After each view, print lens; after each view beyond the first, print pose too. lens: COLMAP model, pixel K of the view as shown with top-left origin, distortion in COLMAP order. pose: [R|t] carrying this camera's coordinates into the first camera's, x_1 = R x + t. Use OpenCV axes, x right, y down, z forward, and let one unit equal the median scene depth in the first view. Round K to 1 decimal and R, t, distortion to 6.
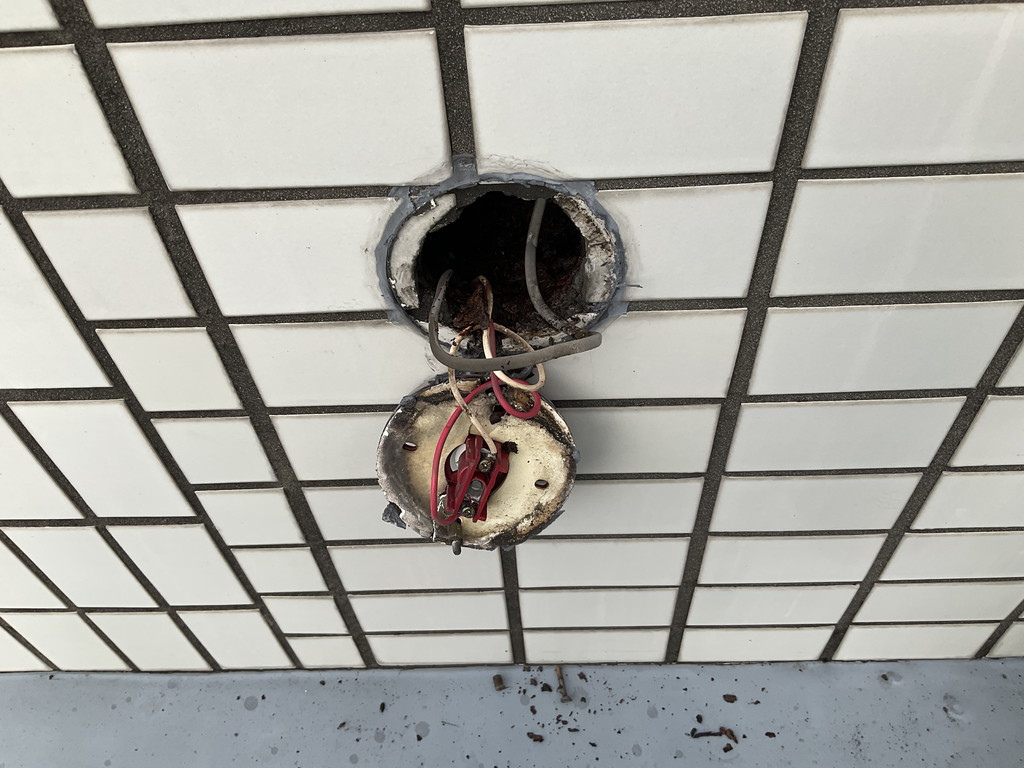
lens RADIAL K [[862.6, 0, 512.7], [0, 862.6, 379.7], [0, 0, 1]] dist [0.014421, -0.013863]
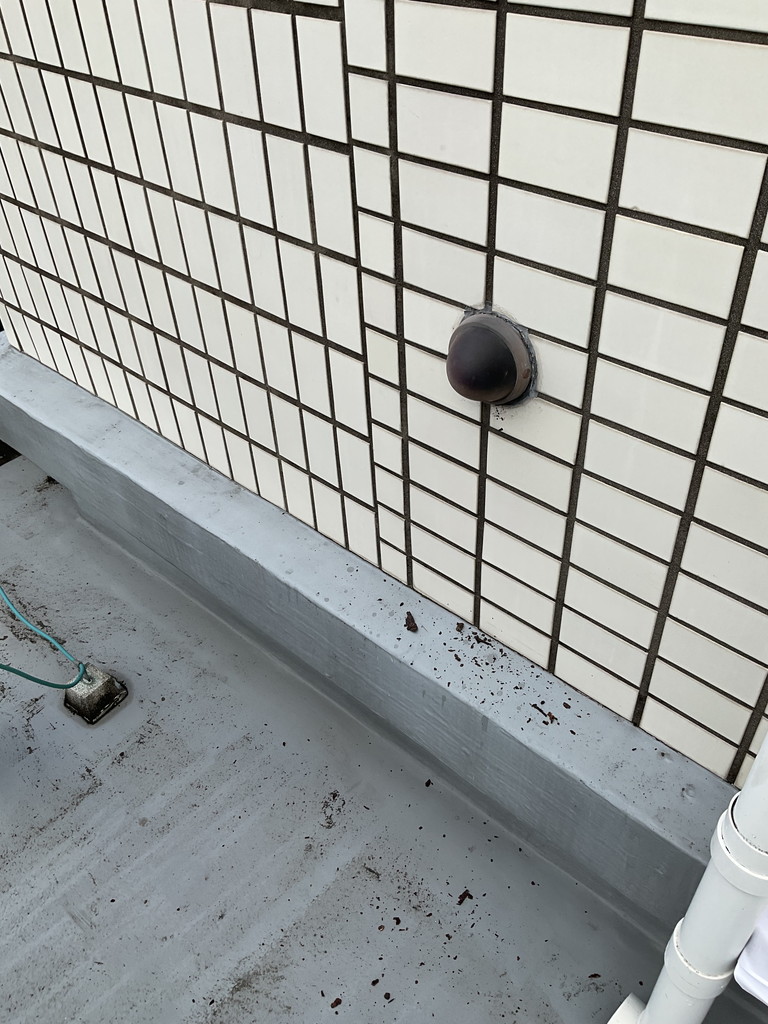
lens RADIAL K [[862.6, 0, 384.8], [0, 862.6, 514.5], [0, 0, 1]] dist [0.014421, -0.013863]
pose [[0.744873, 0.449263, -0.493282, 0.771100], [-0.507167, 0.861640, 0.018912, 0.247133], [0.433528, 0.236090, 0.869664, -0.770264]]
